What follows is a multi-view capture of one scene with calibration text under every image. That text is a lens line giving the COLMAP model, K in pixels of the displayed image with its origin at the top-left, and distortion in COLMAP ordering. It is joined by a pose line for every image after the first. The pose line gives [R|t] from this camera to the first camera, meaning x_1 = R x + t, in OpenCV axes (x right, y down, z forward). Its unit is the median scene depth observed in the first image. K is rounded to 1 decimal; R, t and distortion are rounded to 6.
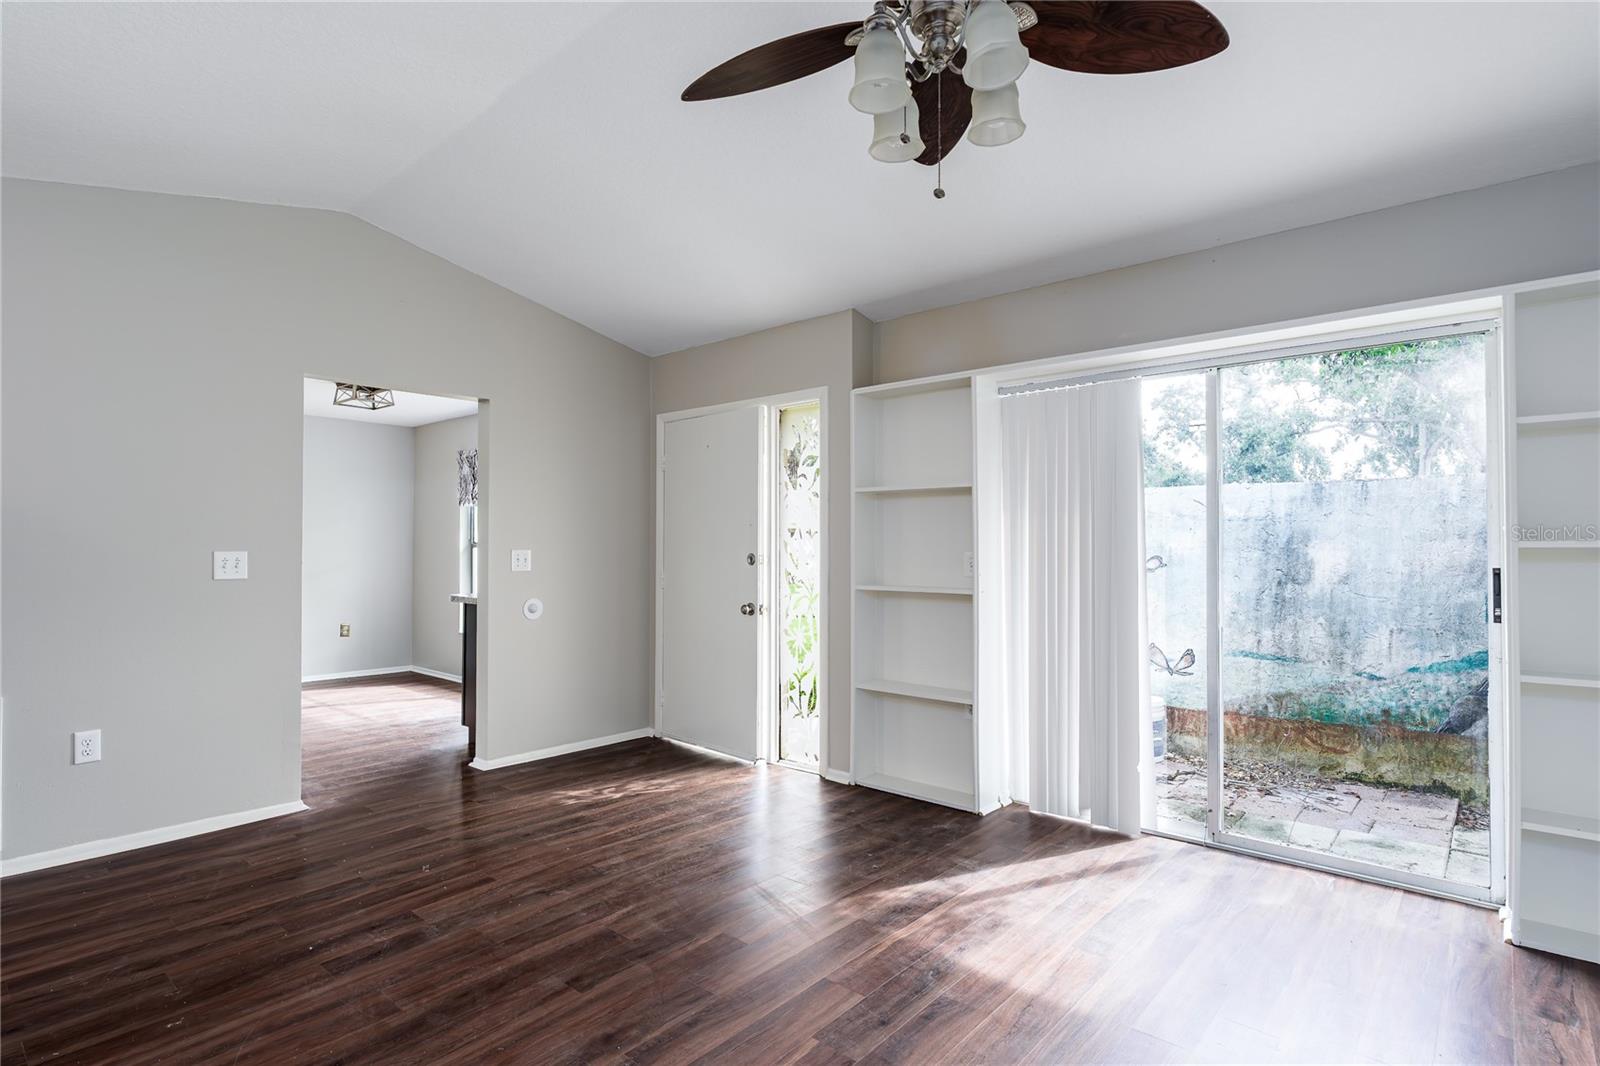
lens RADIAL K [[811.4, 0, 799.0], [0, 811.4, 546.4], [0, 0, 1]] dist [-0.003312, -0.000031]
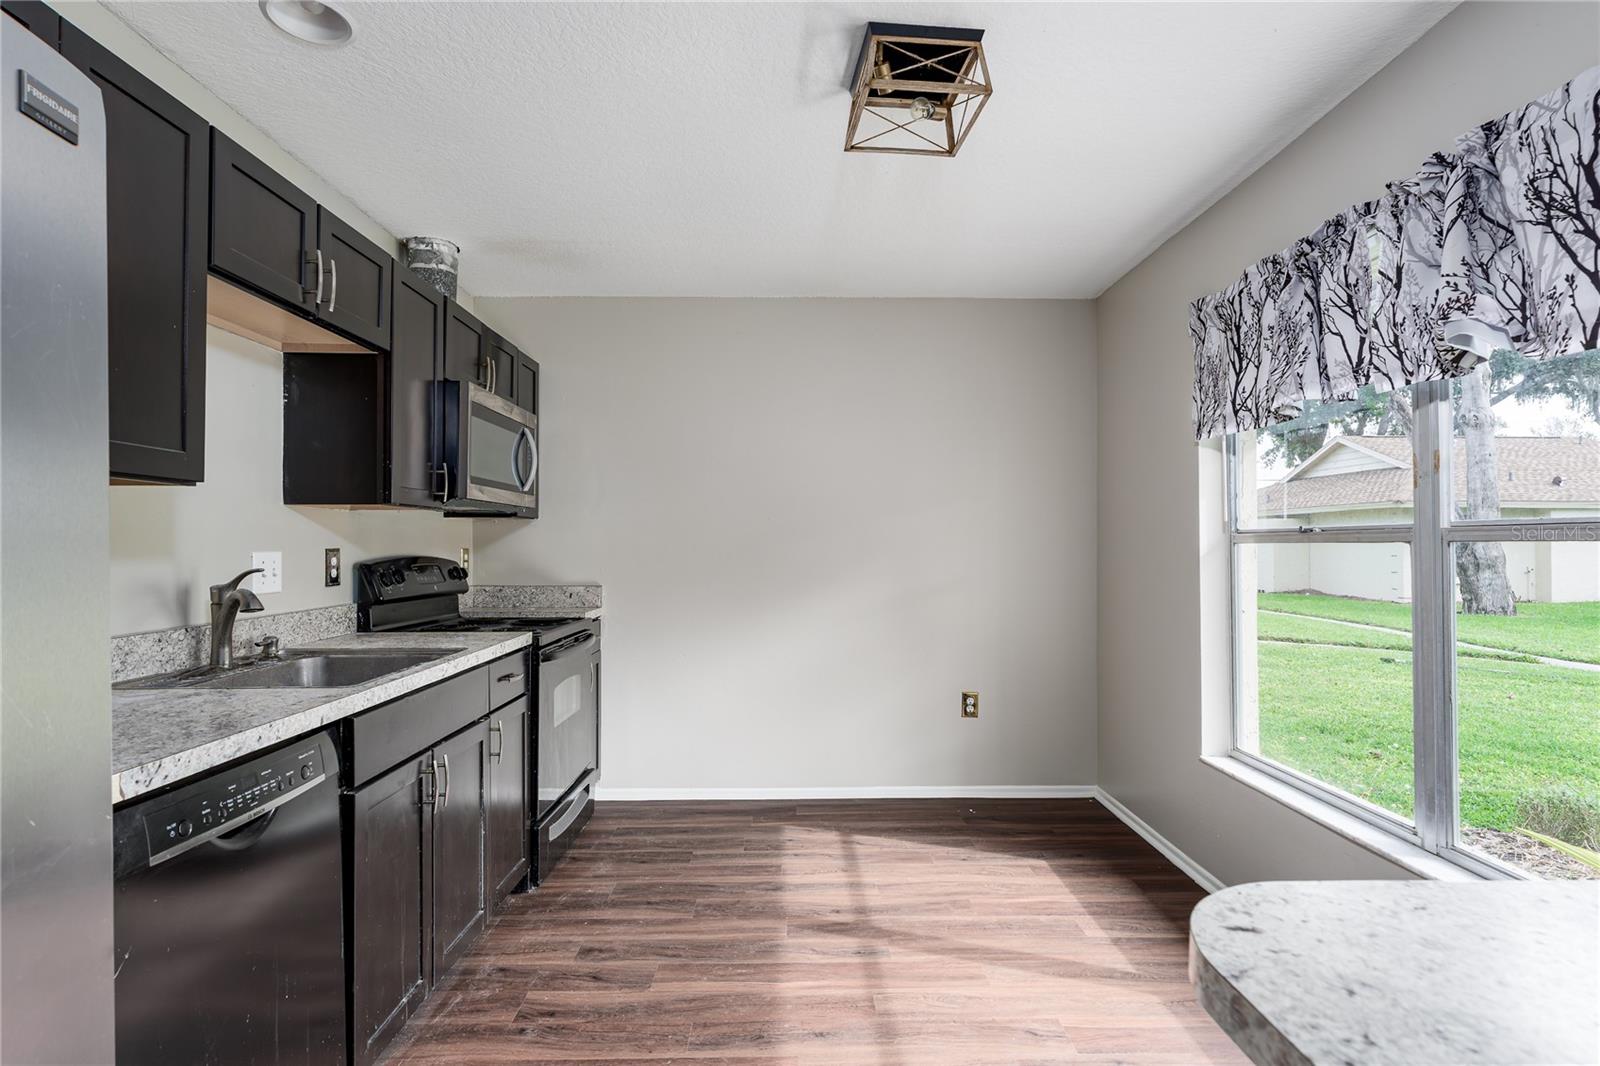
lens RADIAL K [[811.4, 0, 799.0], [0, 811.4, 546.4], [0, 0, 1]] dist [-0.003312, -0.000031]
pose [[0.665068, -0.003373, -0.746776, -0.306029], [0.000196, 0.999991, -0.004342, 0.005137], [0.746783, 0.002742, 0.665062, 0.716466]]
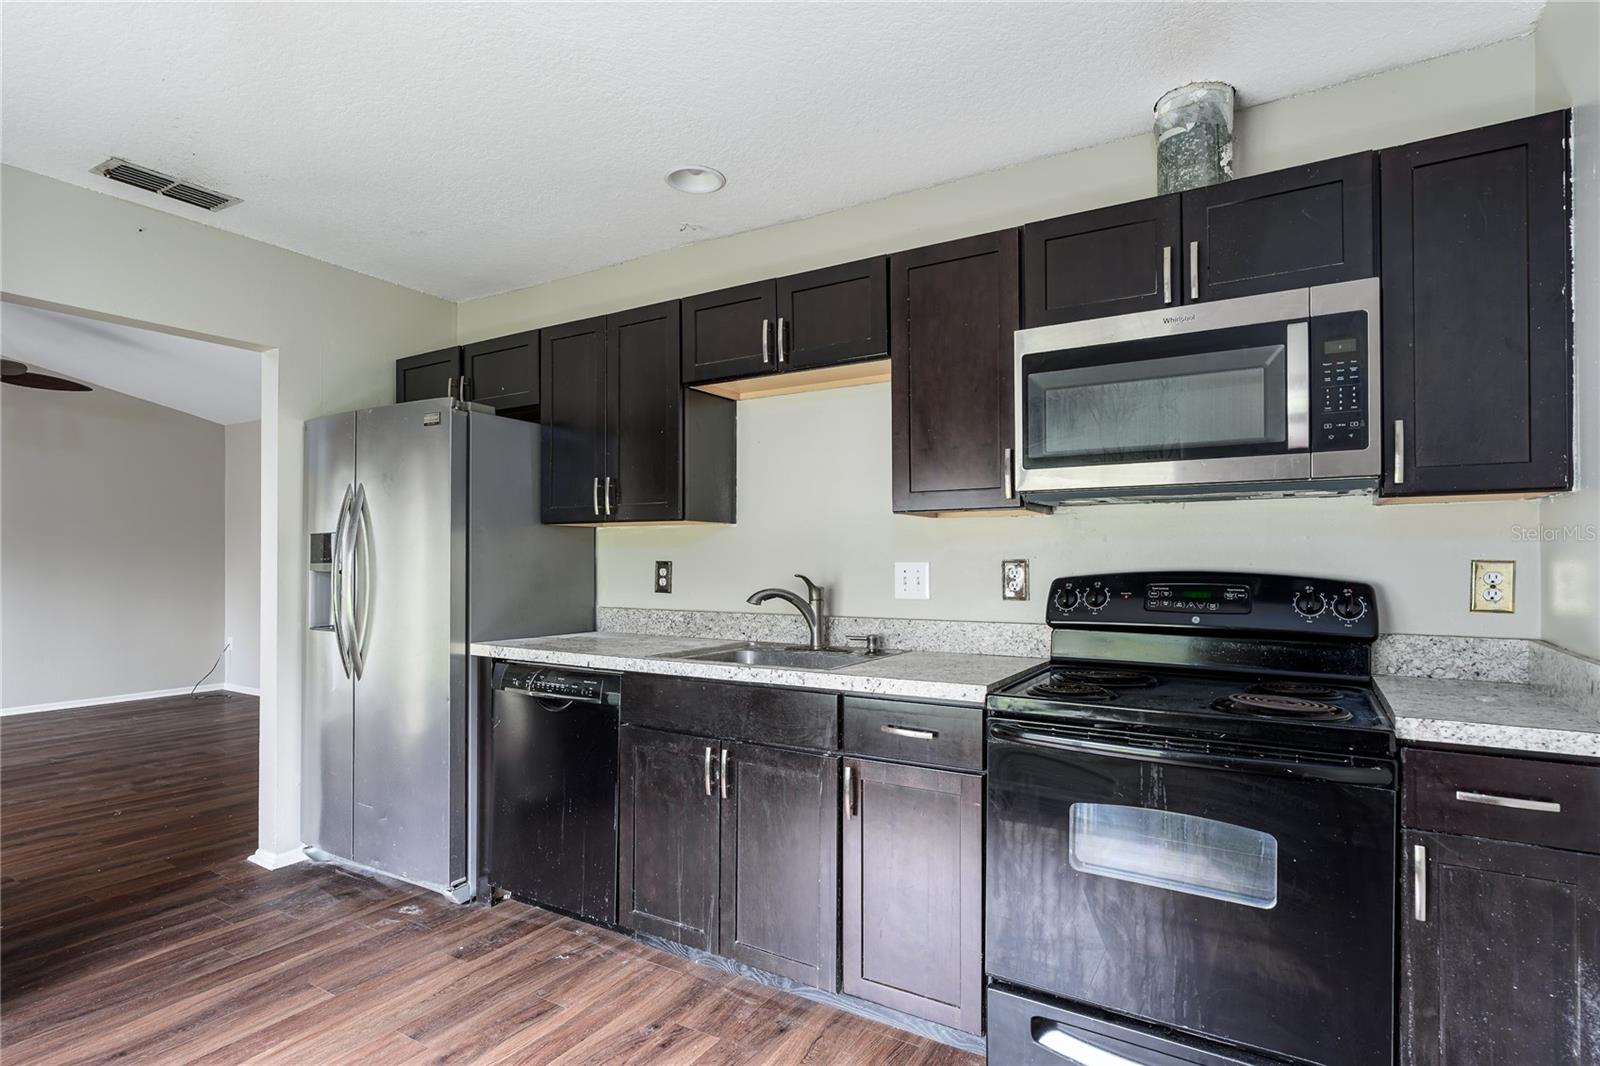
lens RADIAL K [[811.4, 0, 799.0], [0, 811.4, 546.4], [0, 0, 1]] dist [-0.003312, -0.000031]
pose [[-0.985434, -0.009364, -0.169801, -0.664994], [-0.006276, 0.999805, -0.018712, 0.006163], [0.169943, -0.017374, -0.985301, 1.256400]]
